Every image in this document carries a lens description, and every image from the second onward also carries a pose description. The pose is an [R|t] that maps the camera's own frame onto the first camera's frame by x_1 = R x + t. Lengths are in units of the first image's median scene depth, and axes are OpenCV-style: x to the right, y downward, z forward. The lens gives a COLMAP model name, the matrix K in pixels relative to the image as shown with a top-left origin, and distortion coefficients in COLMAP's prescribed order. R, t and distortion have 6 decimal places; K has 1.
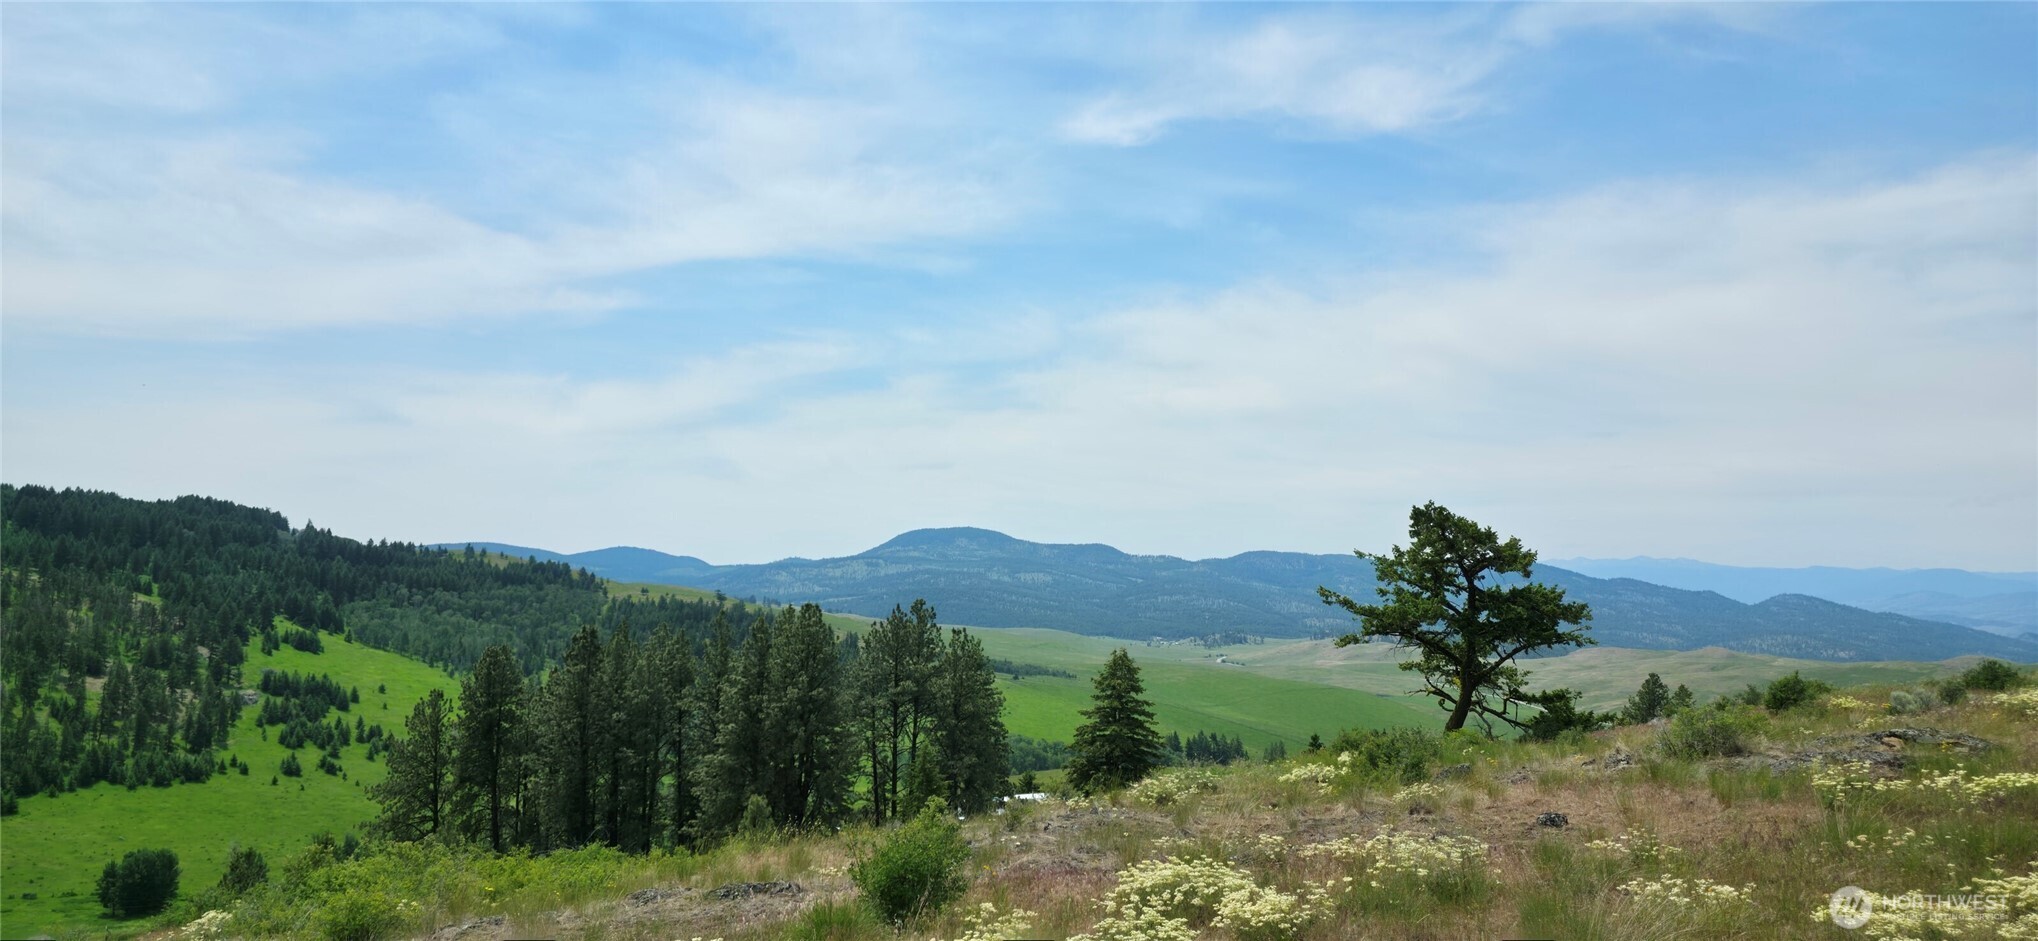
lens RADIAL K [[1312.3, 0, 1031.3], [0, 1312.3, 495.2], [0, 0, 1]] dist [0.038201, -0.050103]
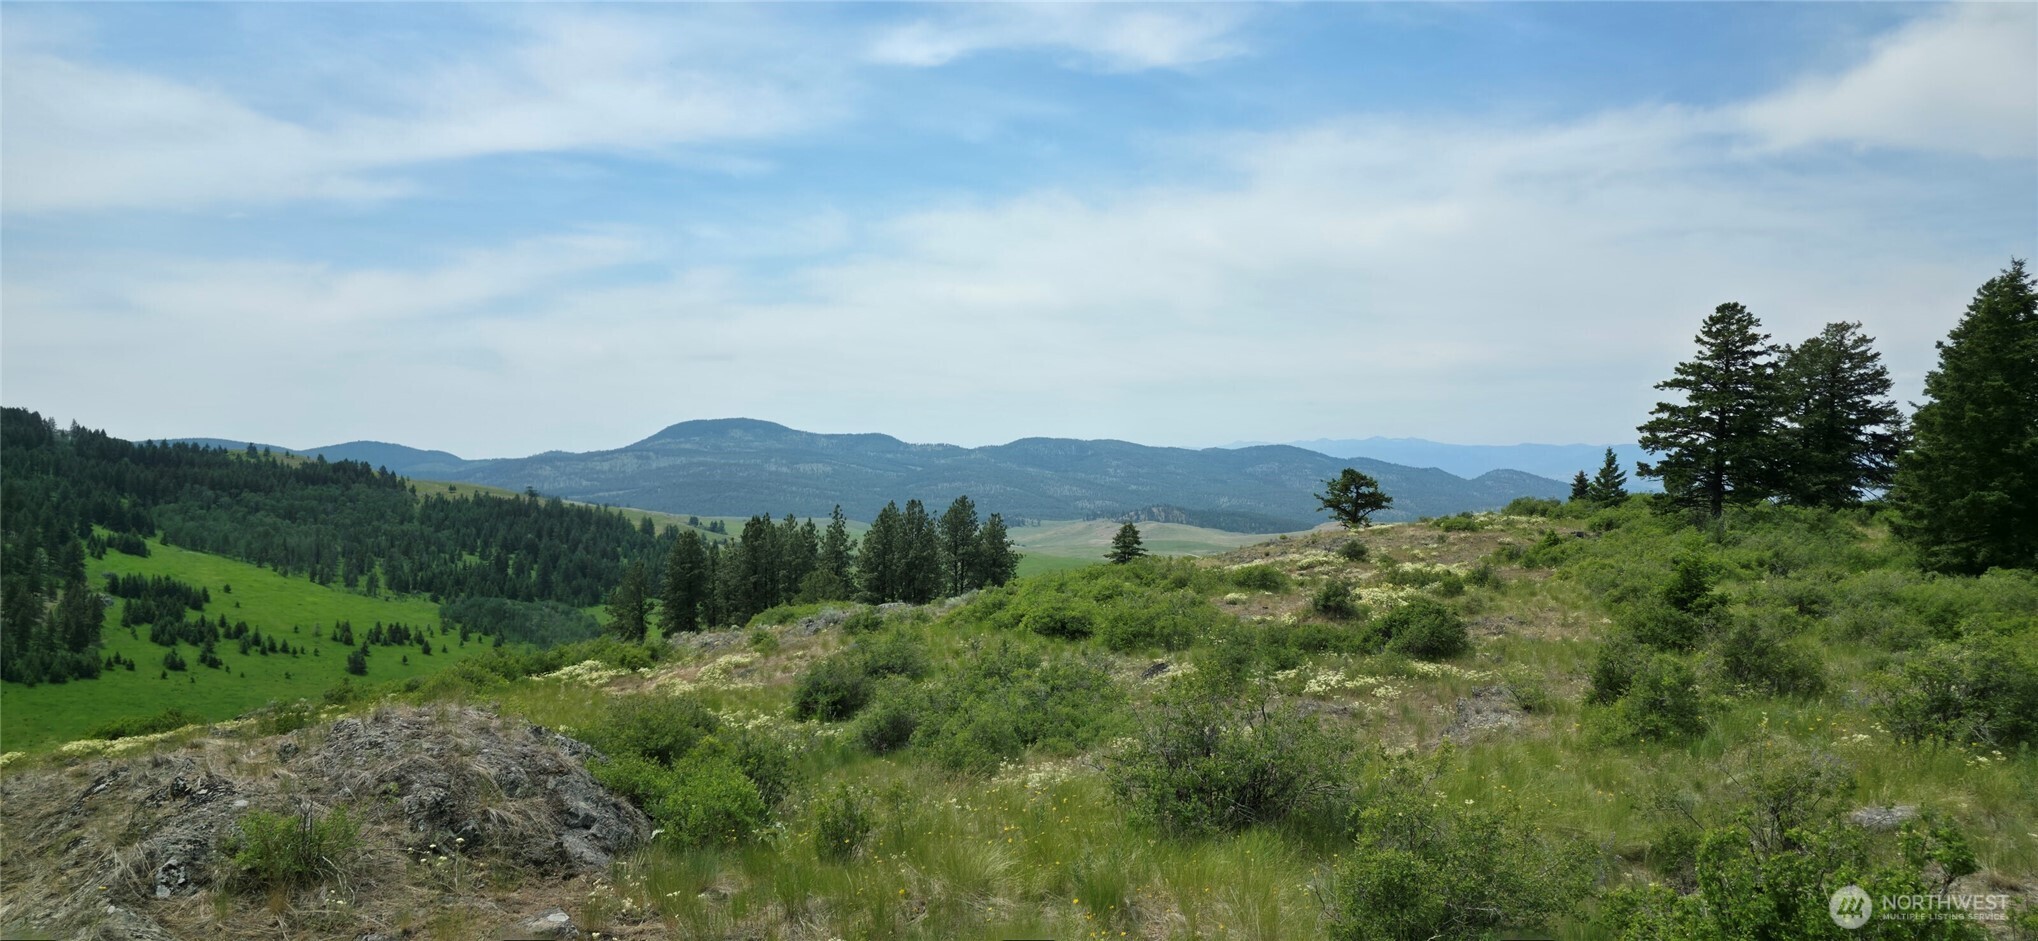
lens RADIAL K [[1312.3, 0, 1054.1], [0, 1312.3, 371.0], [0, 0, 1]] dist [0.038201, -0.050103]
pose [[0.979688, -0.000442, 0.200529, -0.045516], [0.002078, 0.999966, -0.007949, -0.008778], [-0.200519, 0.008205, 0.979655, -0.089262]]
